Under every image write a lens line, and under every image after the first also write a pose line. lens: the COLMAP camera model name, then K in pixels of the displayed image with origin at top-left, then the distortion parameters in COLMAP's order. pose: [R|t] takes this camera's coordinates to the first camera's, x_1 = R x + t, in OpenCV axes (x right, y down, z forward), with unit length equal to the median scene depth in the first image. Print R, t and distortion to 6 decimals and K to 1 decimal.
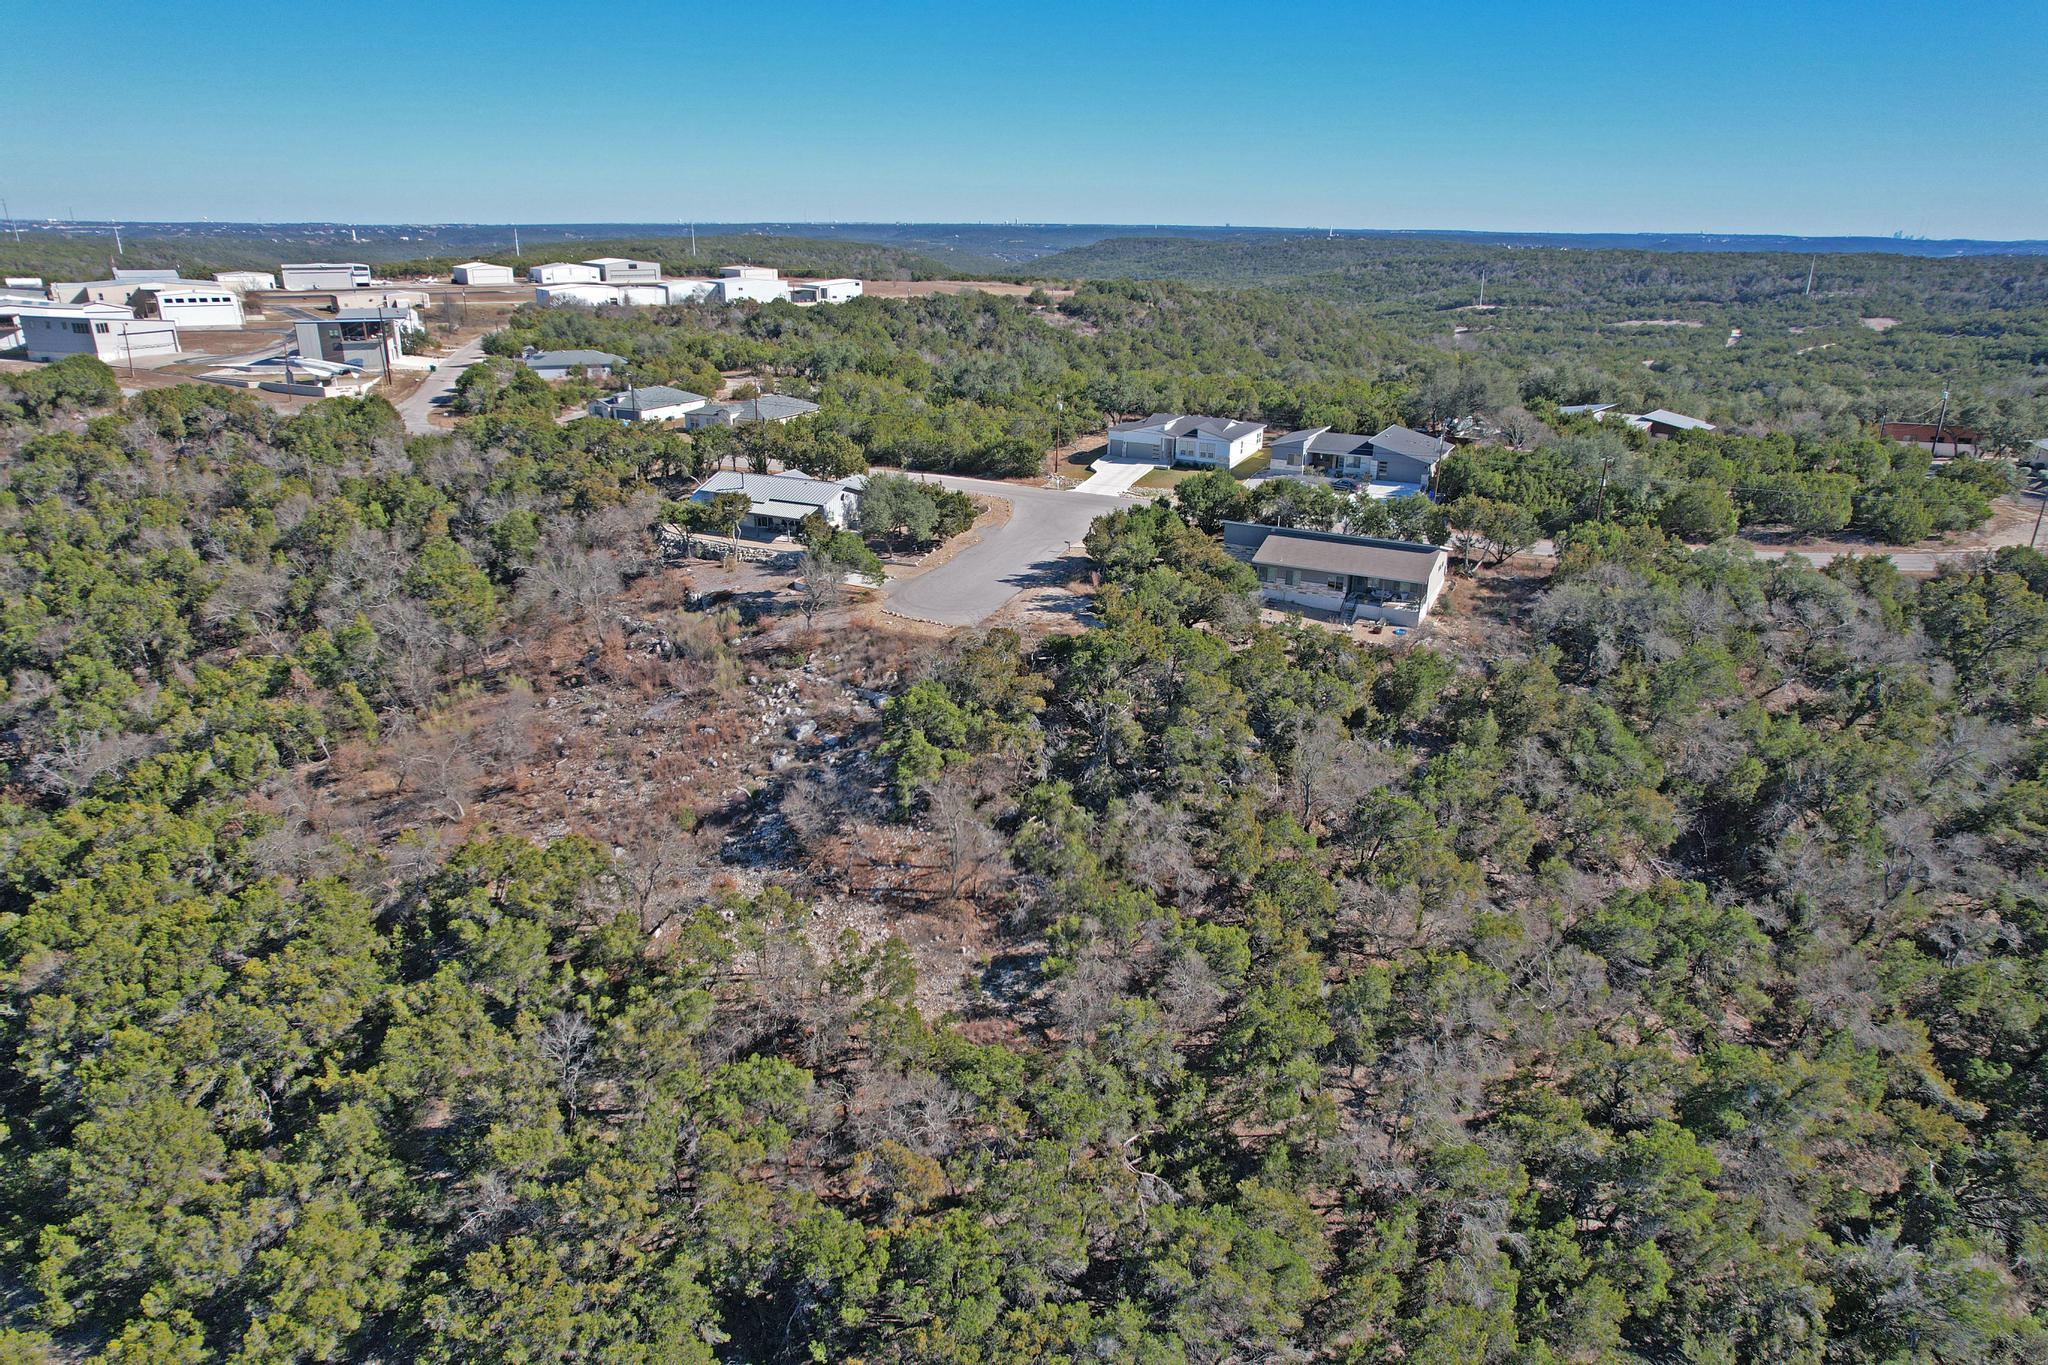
lens RADIAL K [[1307.9, 0, 1022.3], [0, 1307.9, 687.6], [0, 0, 1]] dist [-0.078853, 0.073668]
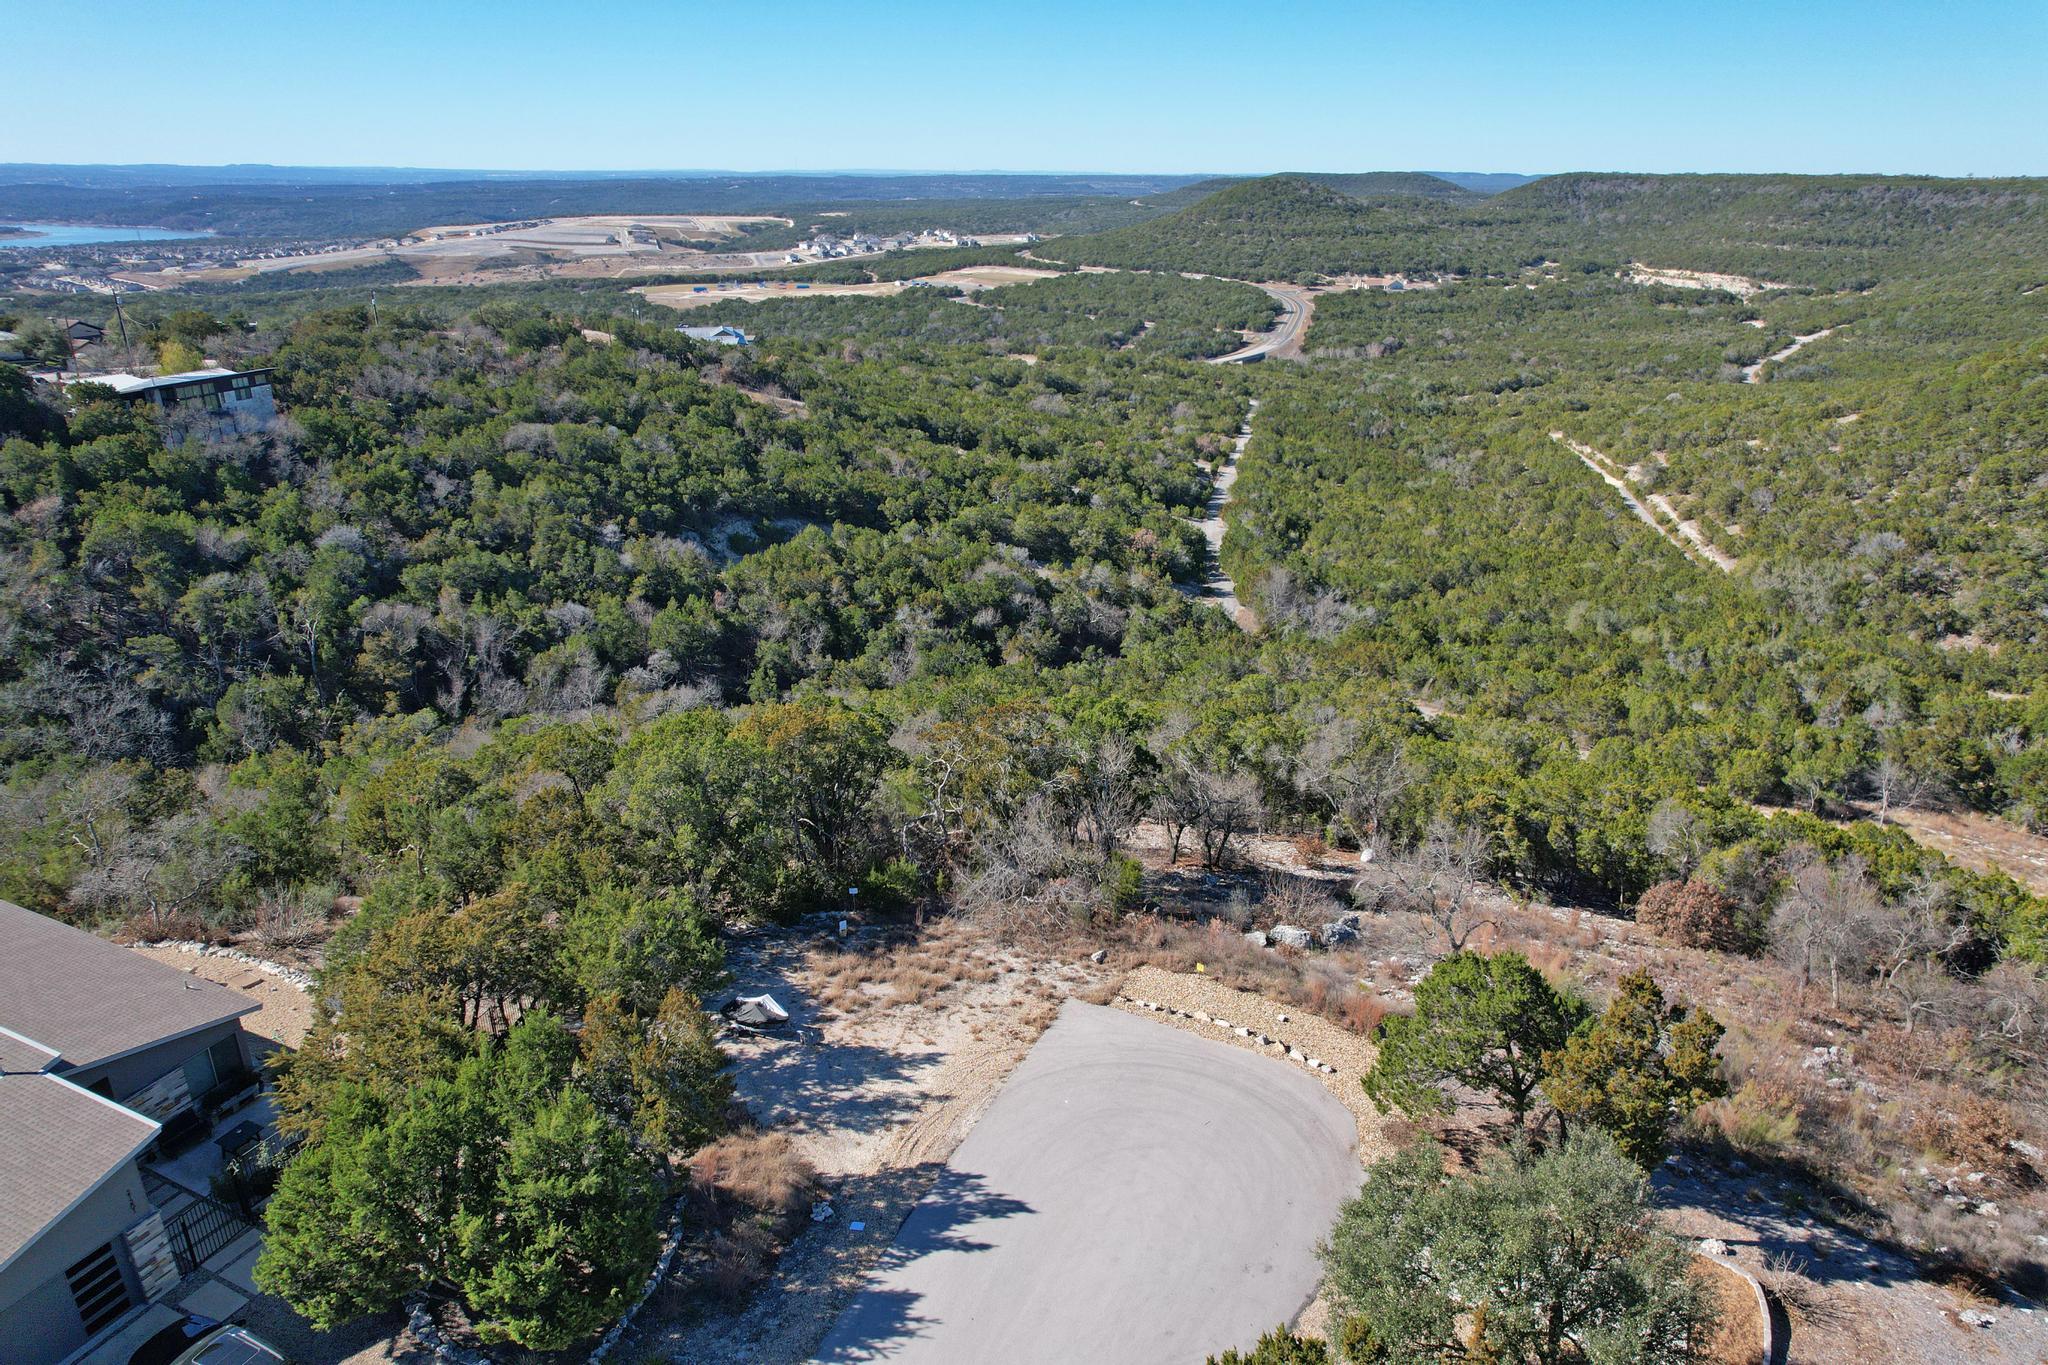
lens RADIAL K [[1307.9, 0, 1022.3], [0, 1307.9, 687.6], [0, 0, 1]] dist [-0.078853, 0.073668]
pose [[-0.999546, -0.005482, -0.029641, -0.007560], [-0.023885, 0.743896, 0.667868, -0.335194], [0.018388, 0.668273, -0.743689, 1.045758]]
